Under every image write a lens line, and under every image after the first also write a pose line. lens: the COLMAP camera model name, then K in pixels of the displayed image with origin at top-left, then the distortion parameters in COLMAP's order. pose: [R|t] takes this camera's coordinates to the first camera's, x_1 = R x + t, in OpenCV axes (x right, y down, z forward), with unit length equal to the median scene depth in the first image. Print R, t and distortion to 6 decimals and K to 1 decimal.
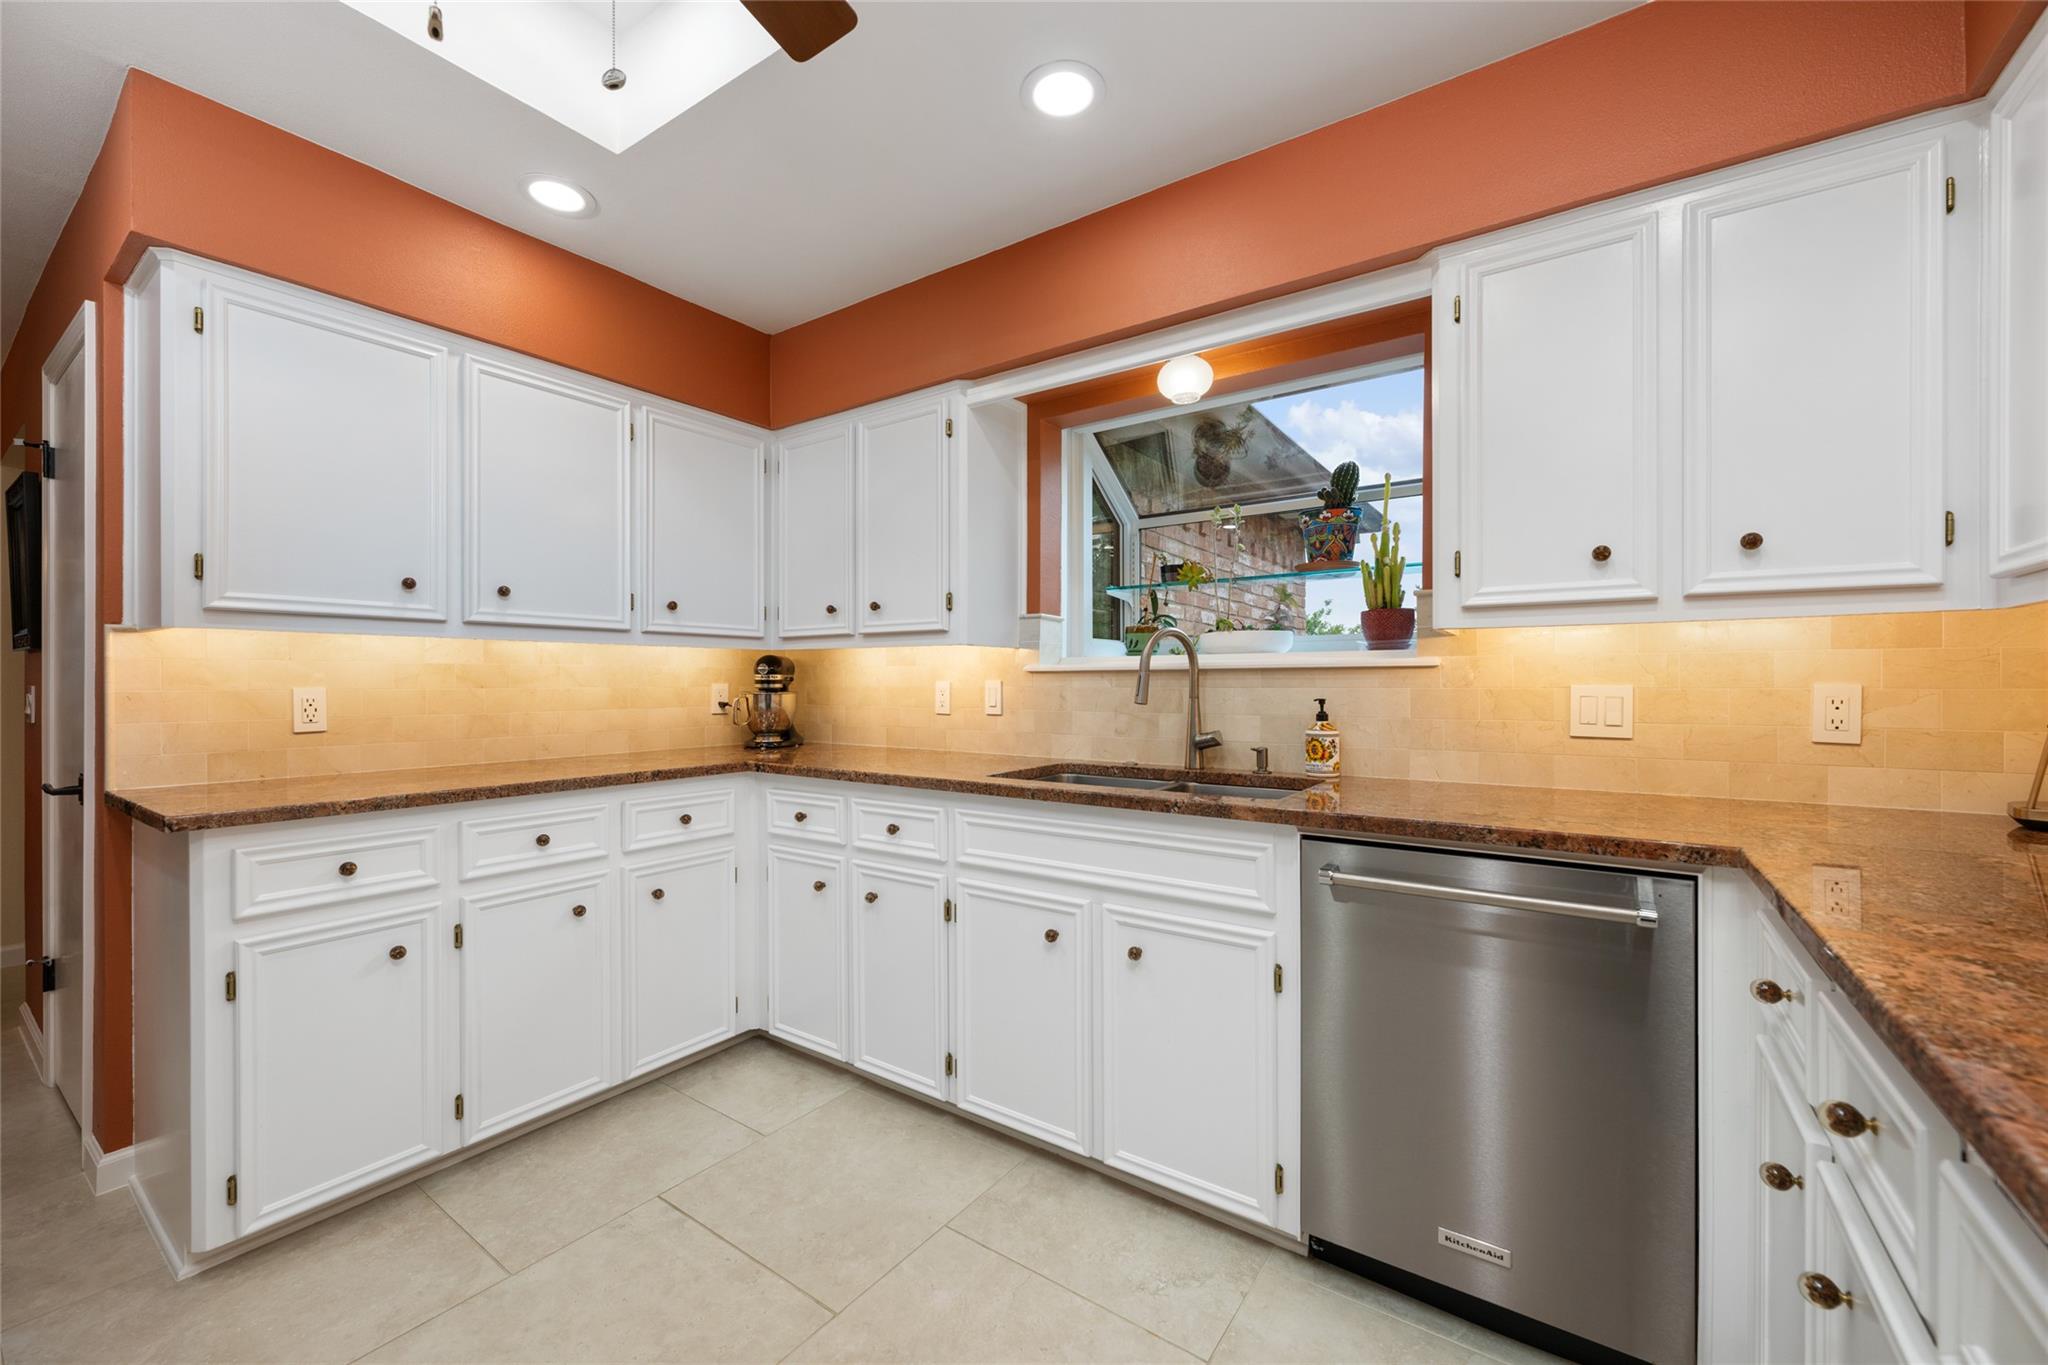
lens RADIAL K [[811.0, 0, 1024.0], [0, 811.0, 682.5], [0, 0, 1]] dist [0.000571, 0.000041]
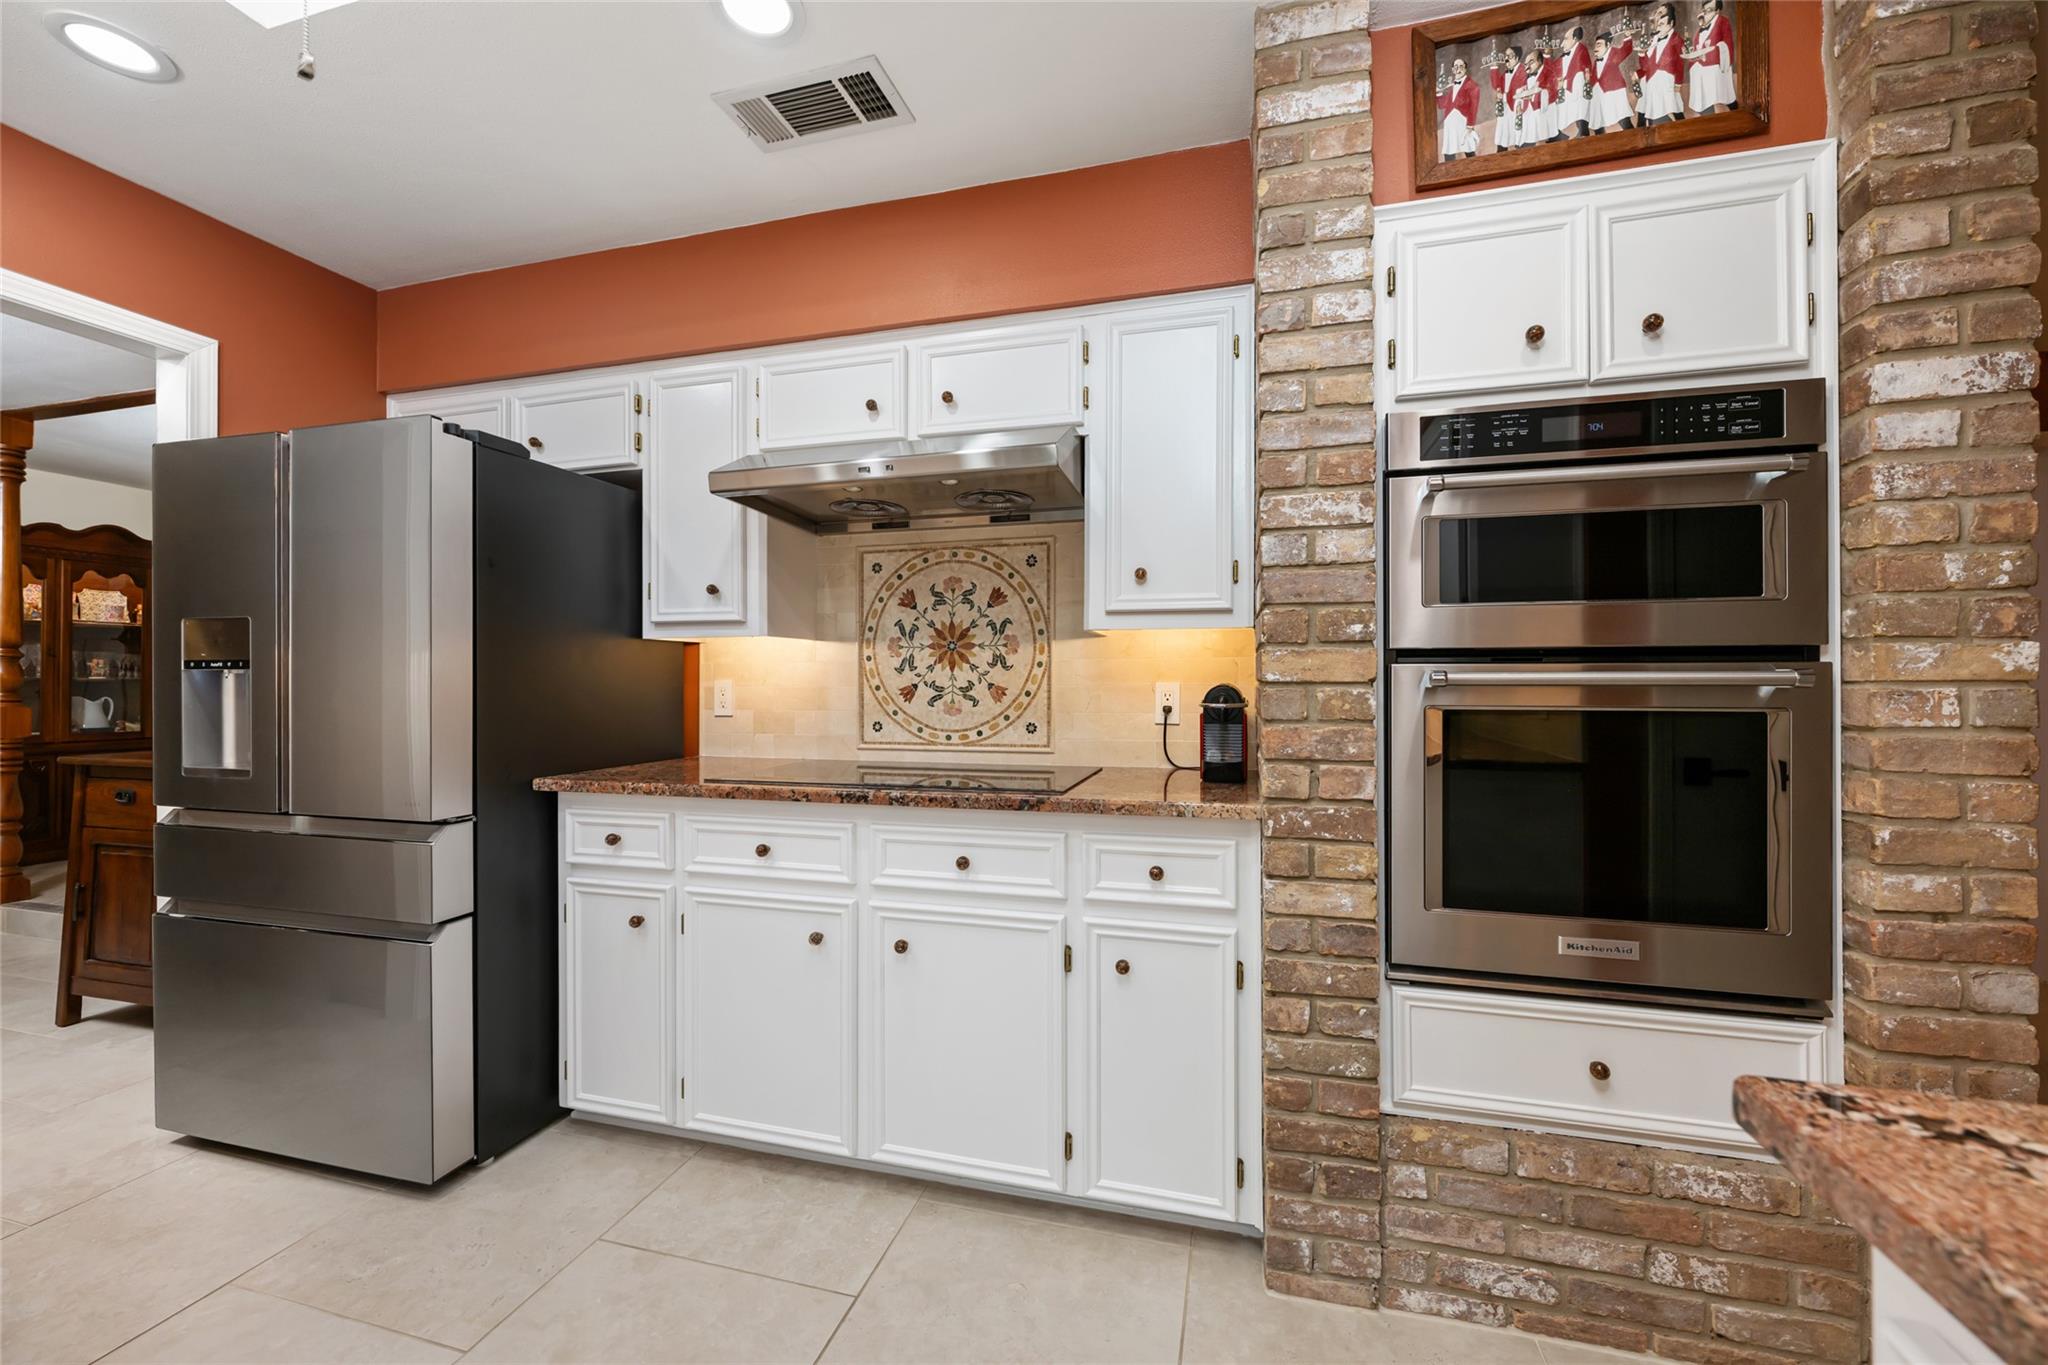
lens RADIAL K [[778.3, 0, 1024.0], [0, 778.3, 682.5], [0, 0, 1]] dist [0.000838, 0.000301]
pose [[0.939546, -0.001366, 0.342420, -0.151977], [0.000134, 0.999993, 0.003621, 0.000735], [-0.342423, -0.003356, 0.939540, 0.107634]]
